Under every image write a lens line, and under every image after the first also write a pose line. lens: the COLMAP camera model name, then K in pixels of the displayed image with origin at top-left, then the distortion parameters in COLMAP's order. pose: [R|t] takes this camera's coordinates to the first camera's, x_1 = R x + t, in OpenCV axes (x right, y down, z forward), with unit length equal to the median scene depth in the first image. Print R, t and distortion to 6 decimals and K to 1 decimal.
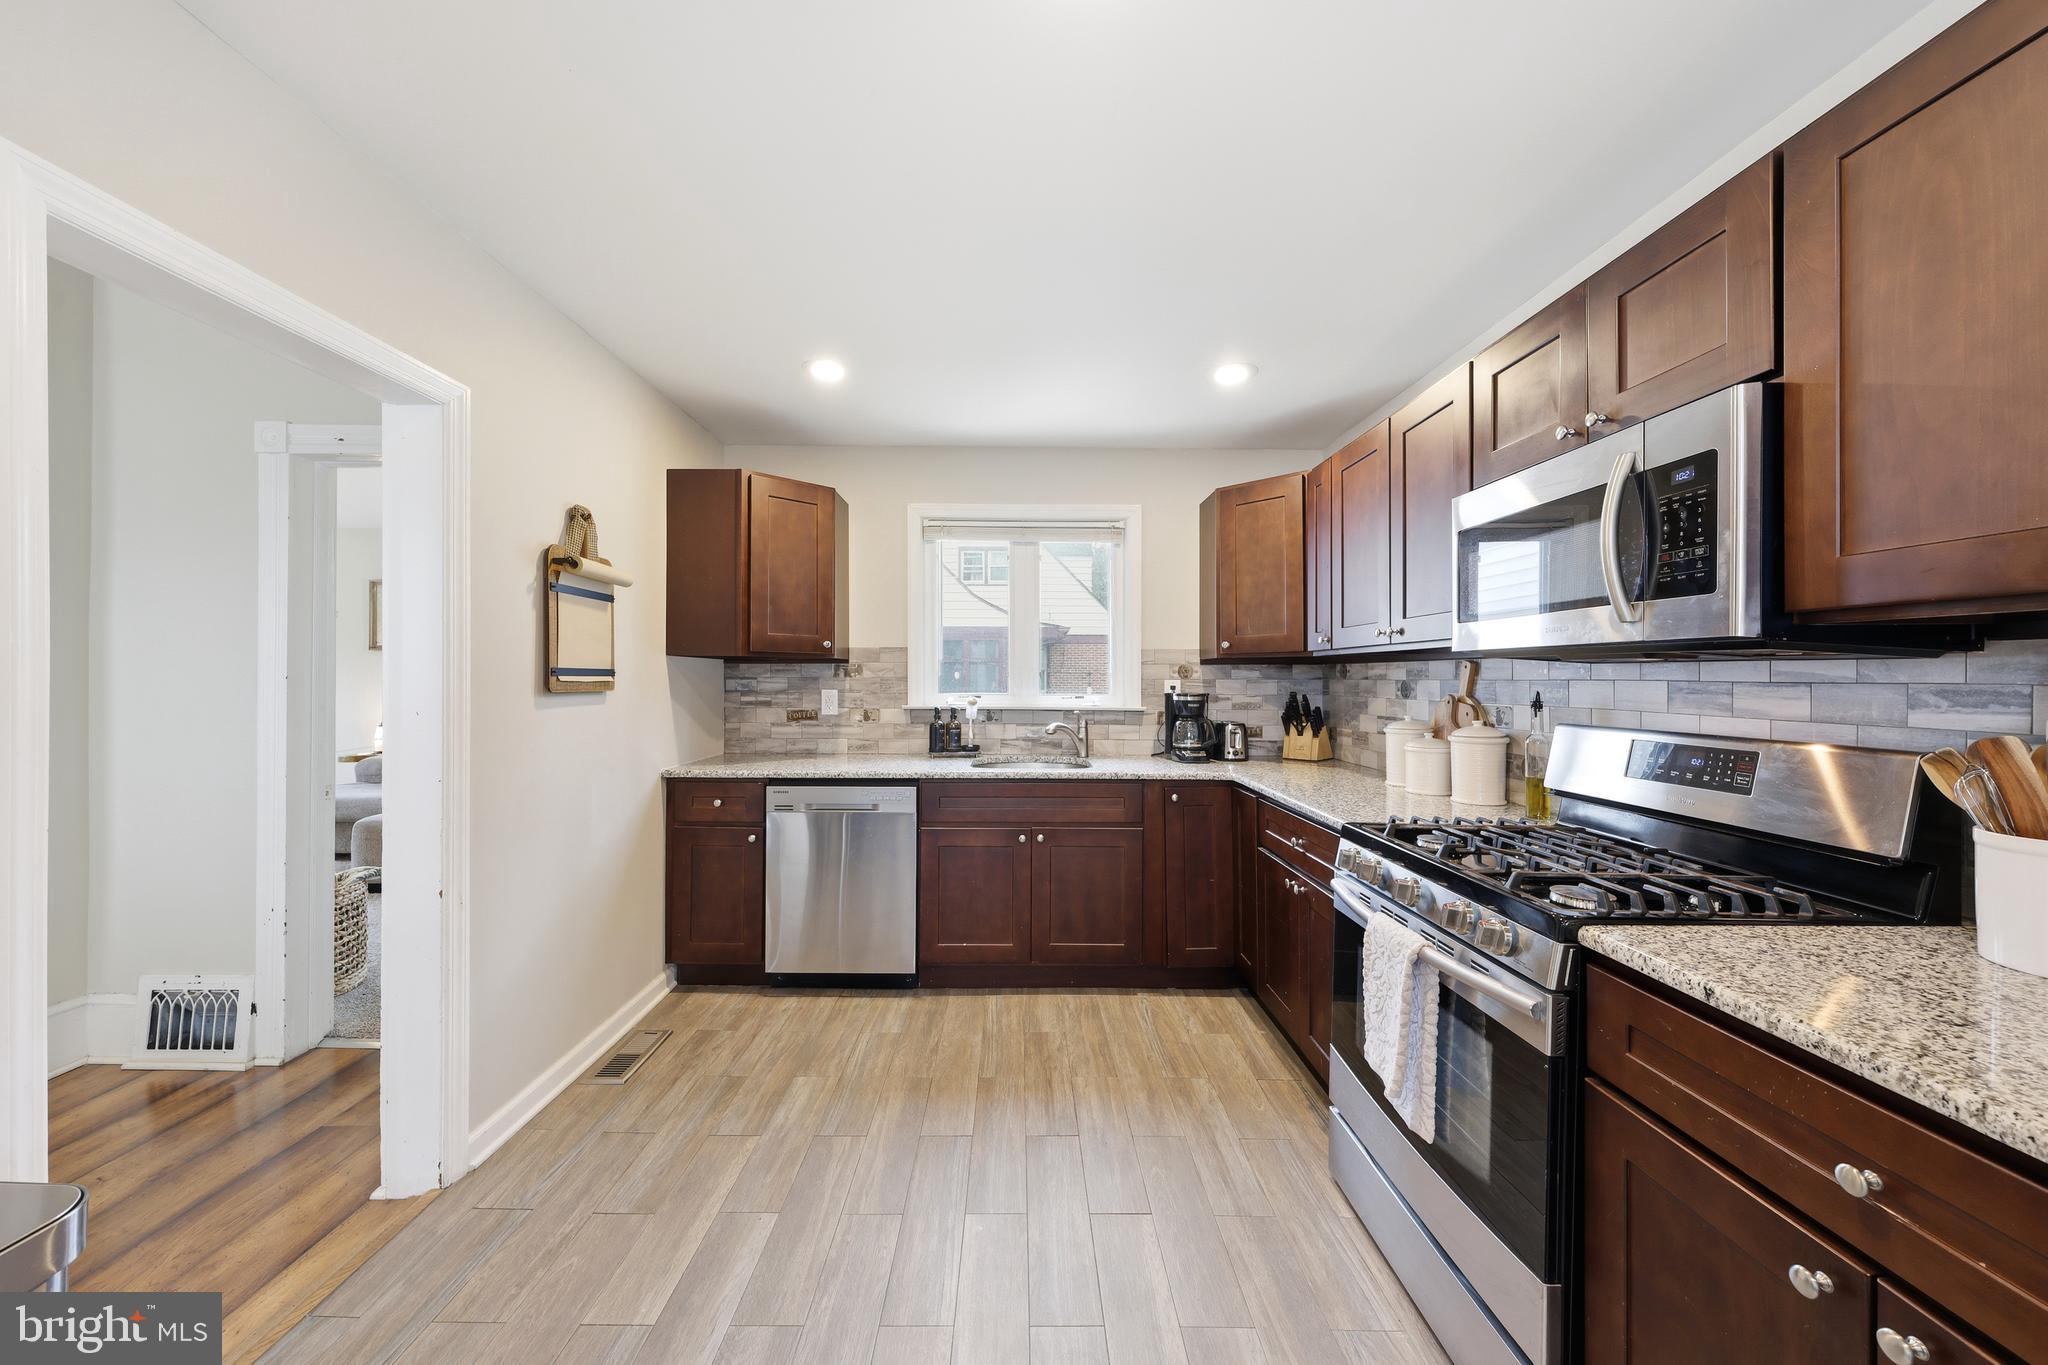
lens RADIAL K [[735.1, 0, 1019.6], [0, 735.1, 674.1], [0, 0, 1]] dist [-0.000767, -0.000158]
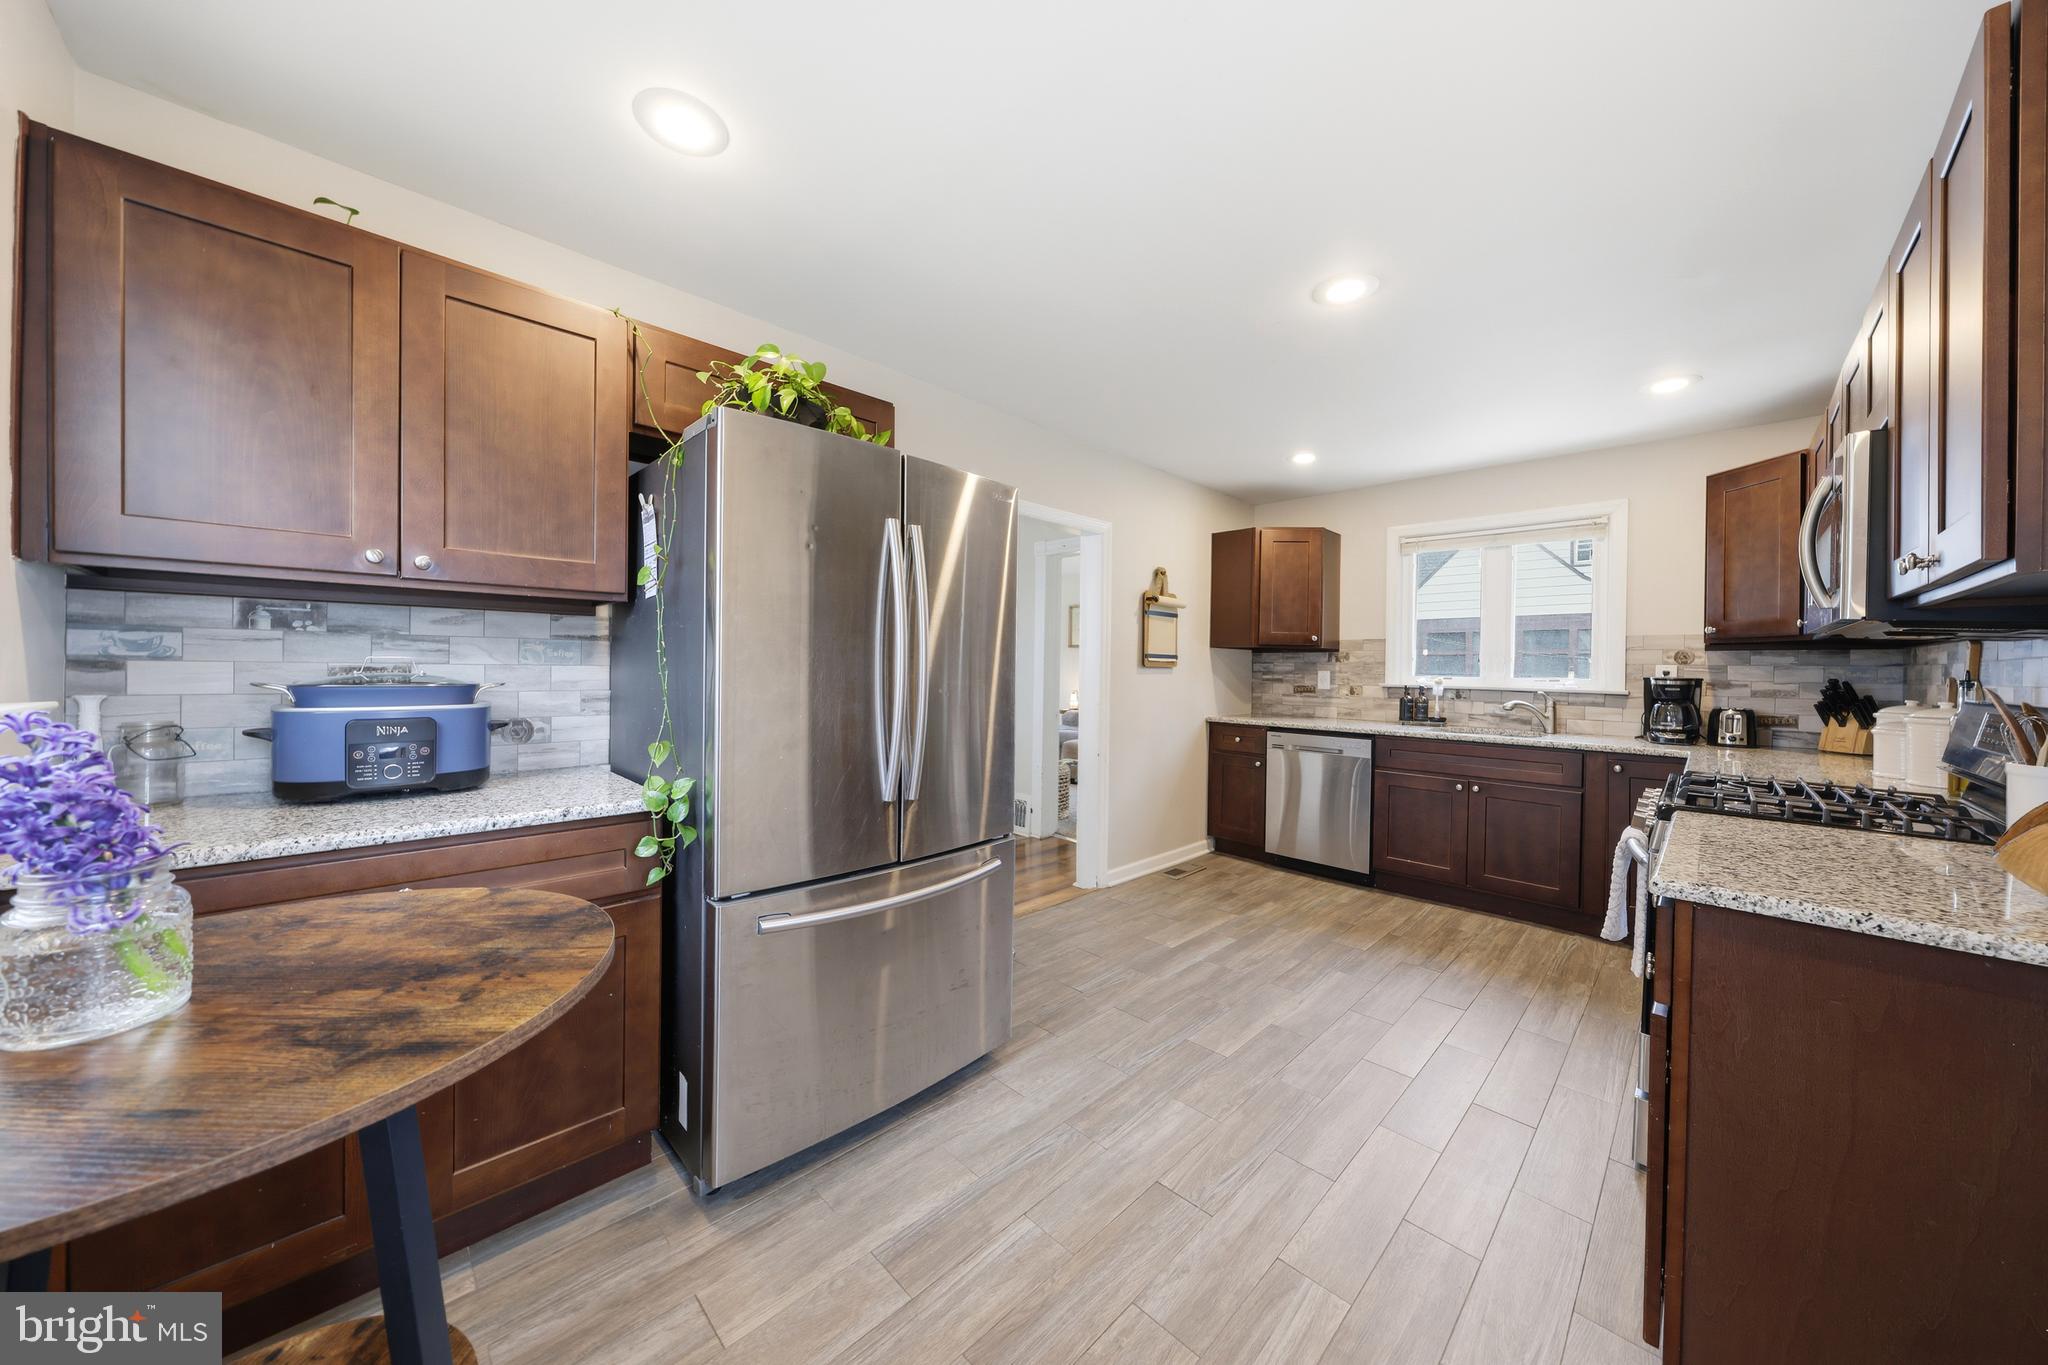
lens RADIAL K [[689.2, 0, 1011.1], [0, 689.2, 669.3], [0, 0, 1]] dist [0.006921, -0.000032]
pose [[0.693967, 0.010359, -0.719932, 0.316130], [-0.008562, 0.999945, 0.006135, 0.017659], [0.719956, 0.001906, 0.694017, -0.383108]]
